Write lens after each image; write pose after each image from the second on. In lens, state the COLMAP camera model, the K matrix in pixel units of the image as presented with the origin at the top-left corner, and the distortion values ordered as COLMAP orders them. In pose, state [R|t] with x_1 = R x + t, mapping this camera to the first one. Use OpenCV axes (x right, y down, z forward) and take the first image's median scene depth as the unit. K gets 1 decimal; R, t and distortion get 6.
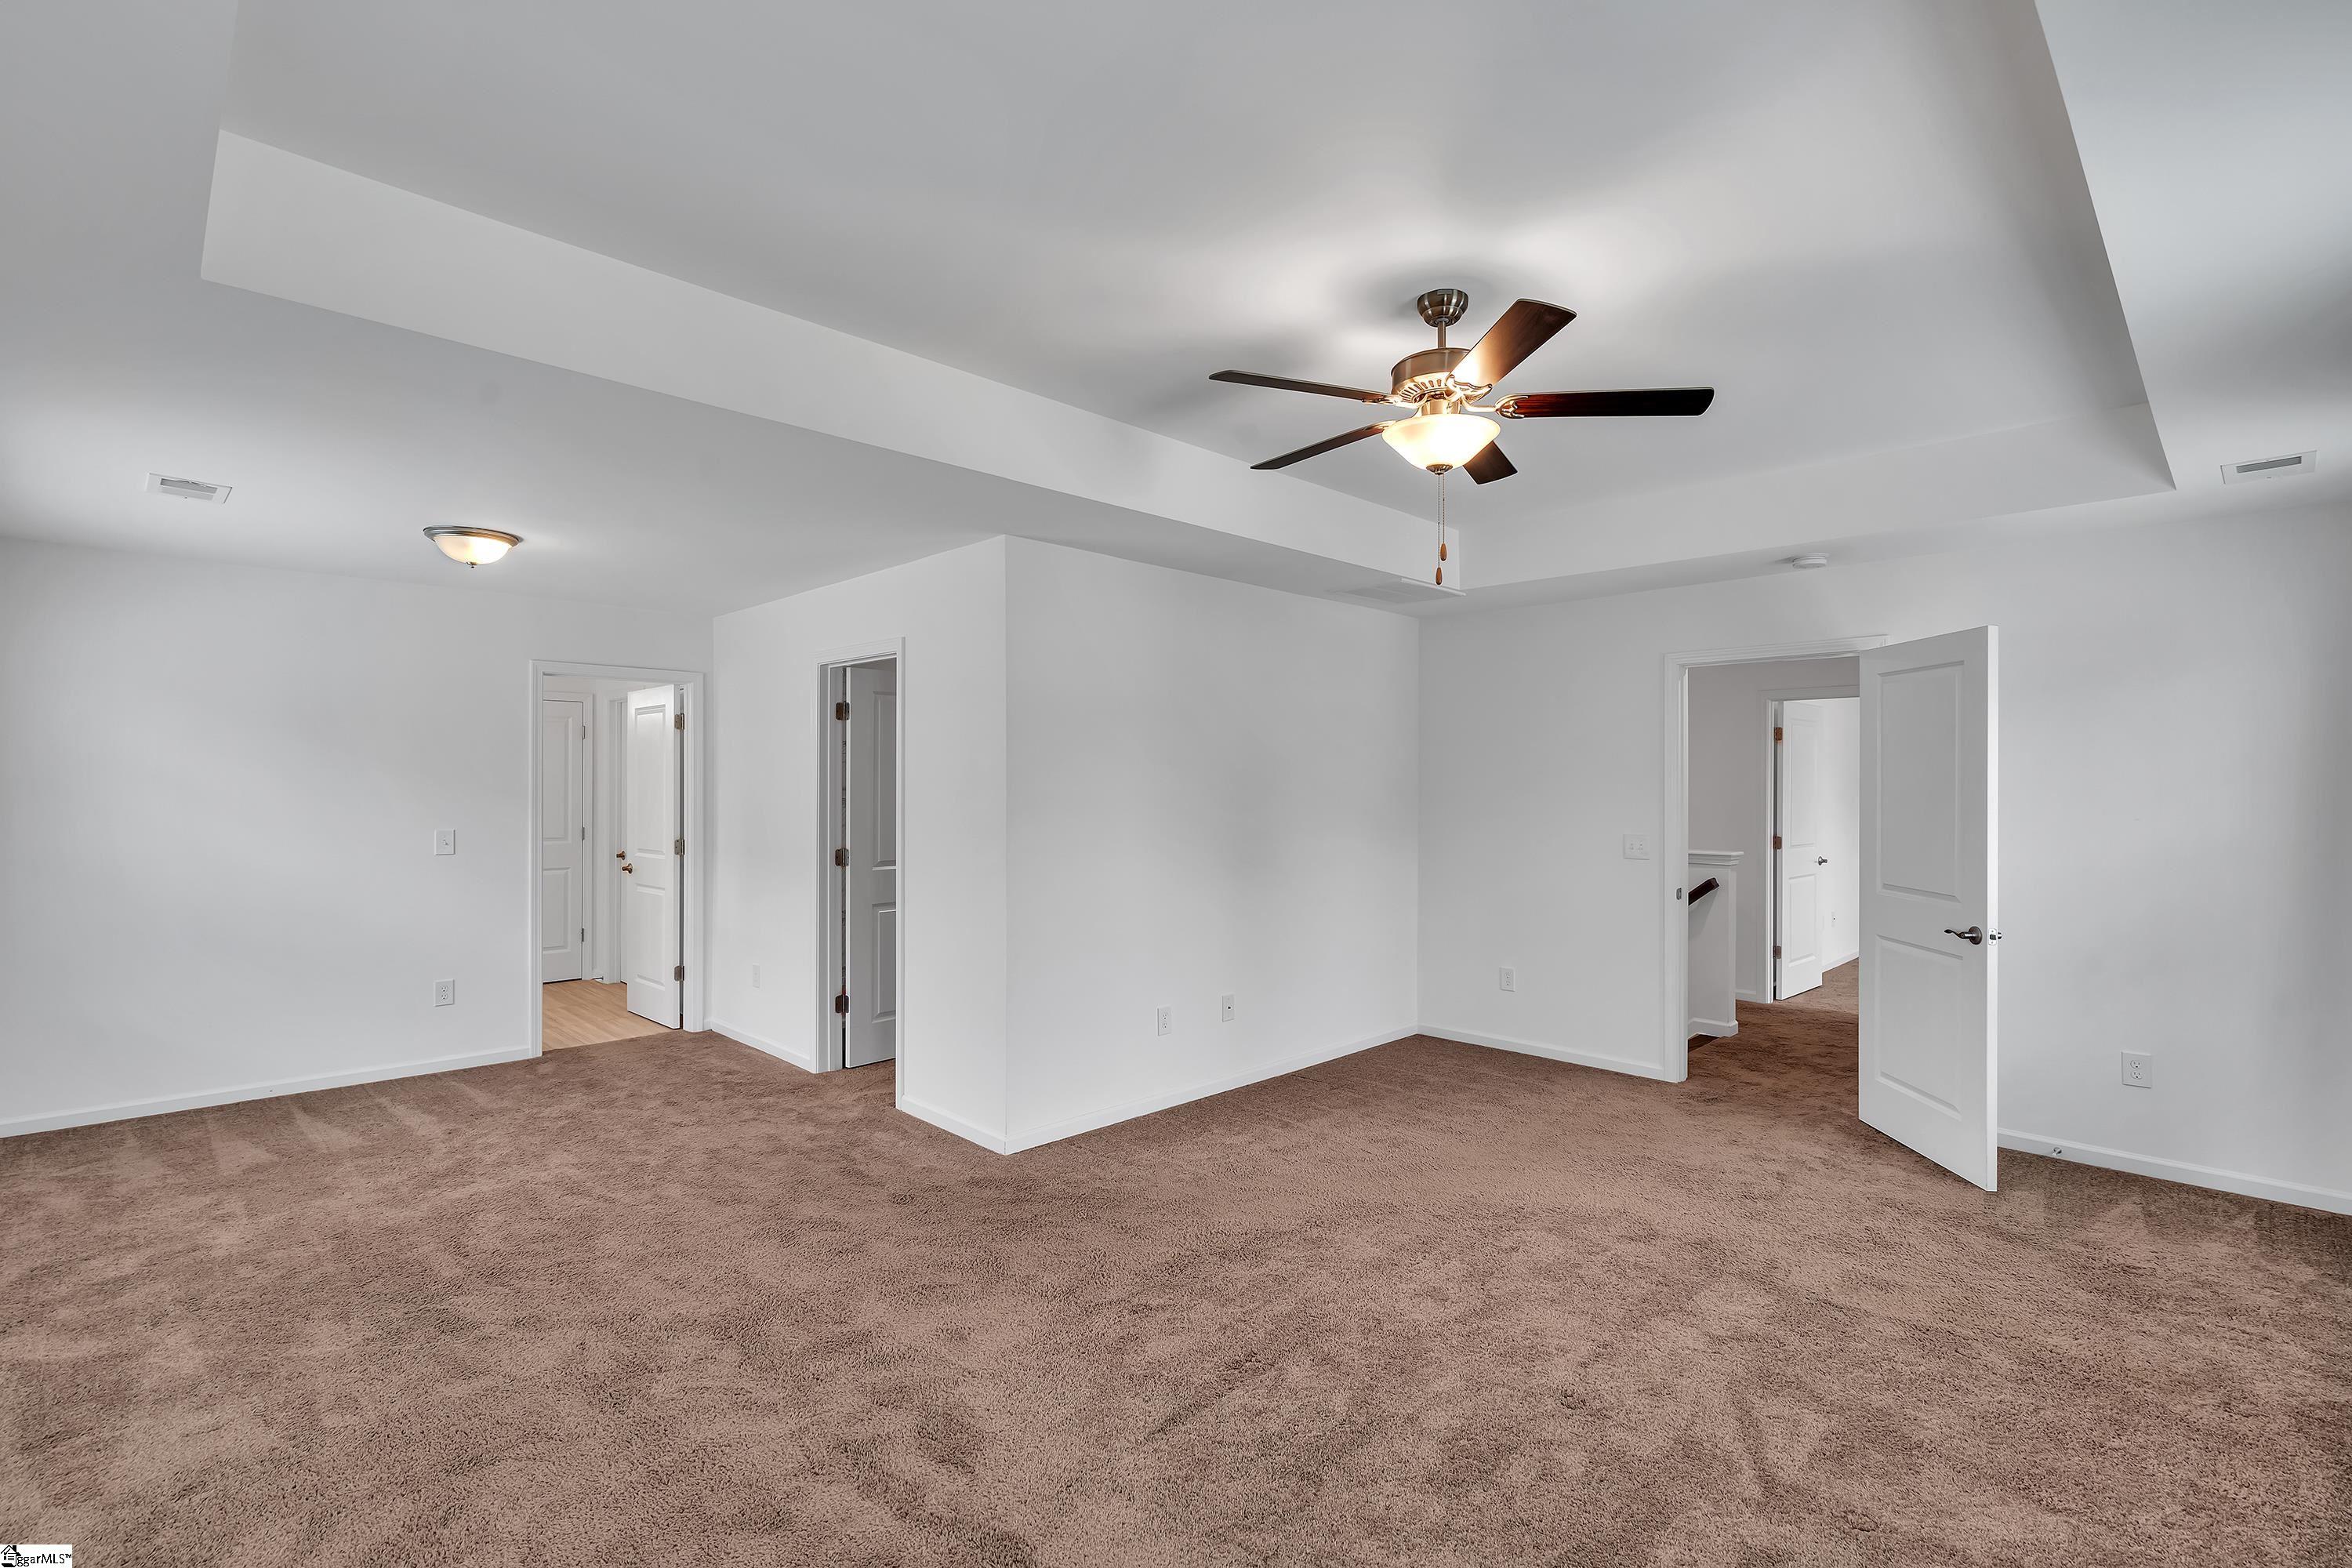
lens RADIAL K [[1071.1, 0, 1185.4], [0, 1071.1, 783.4], [0, 0, 1]] dist [0.000348, 0.000018]
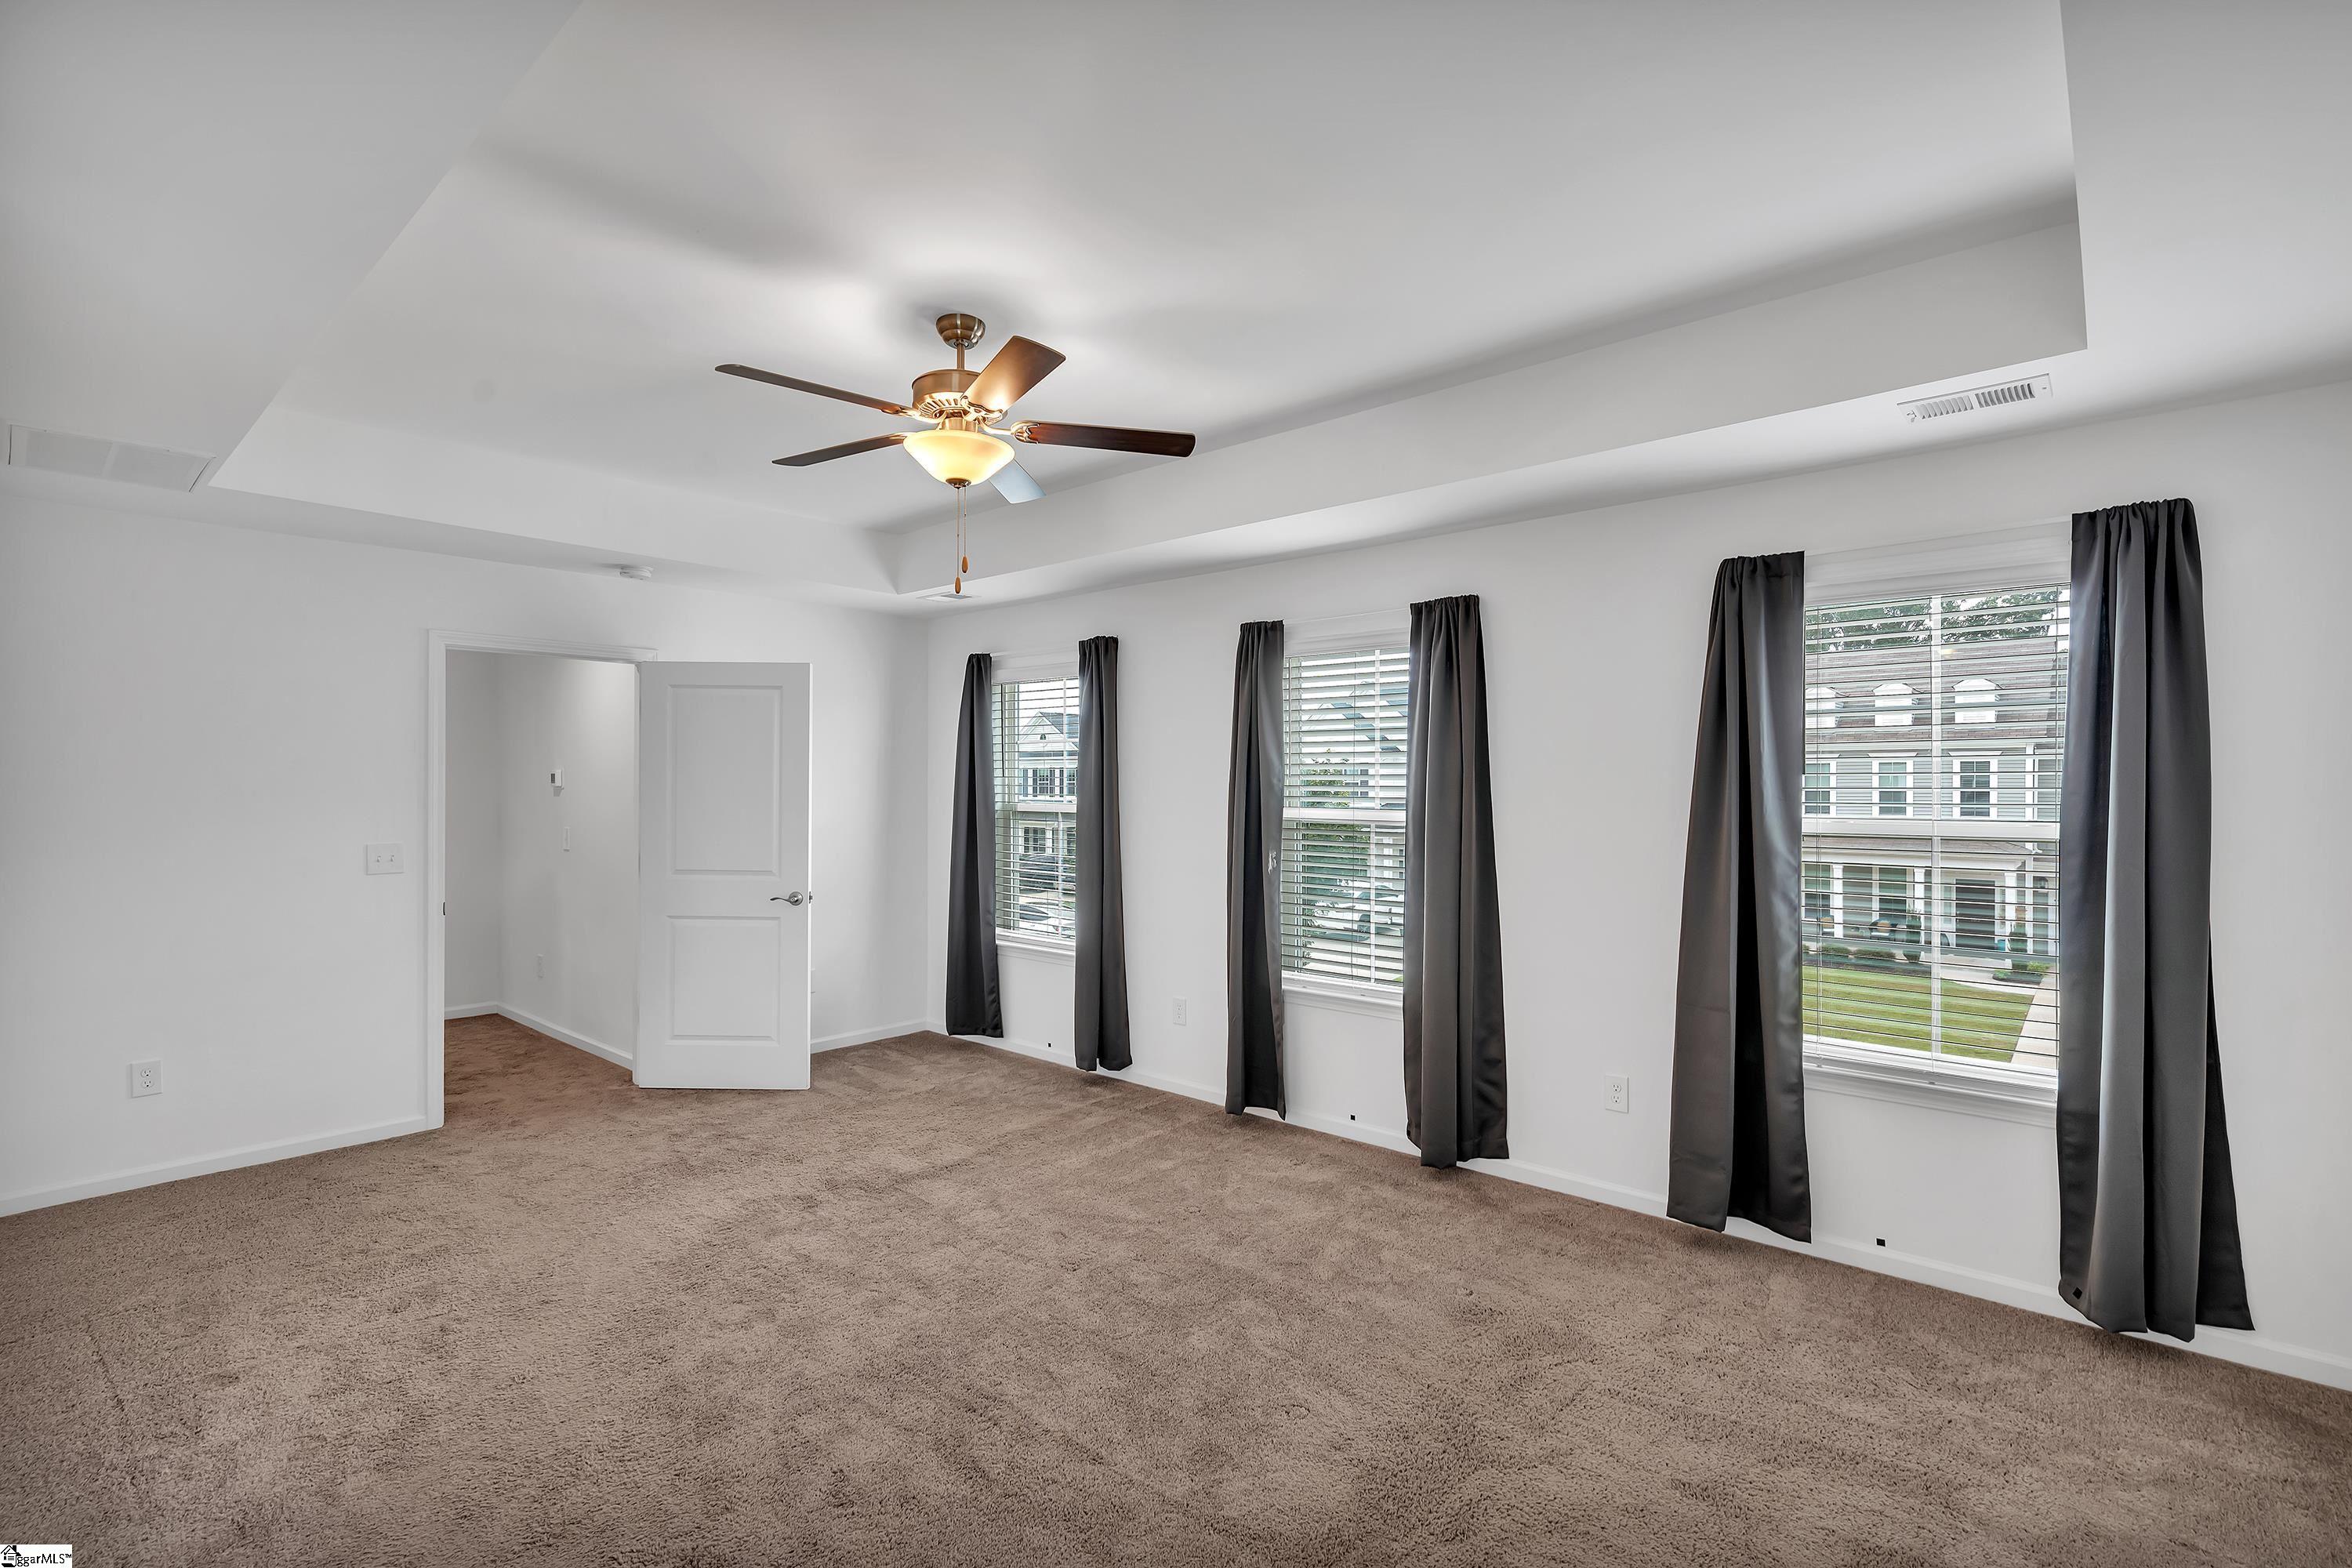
lens RADIAL K [[1071.1, 0, 1185.4], [0, 1071.1, 783.4], [0, 0, 1]] dist [0.000348, 0.000018]
pose [[-0.066925, -0.001120, 0.997757, -0.622745], [-0.003807, 0.999992, 0.000867, -0.001464], [-0.997751, -0.003740, -0.066928, 0.641227]]
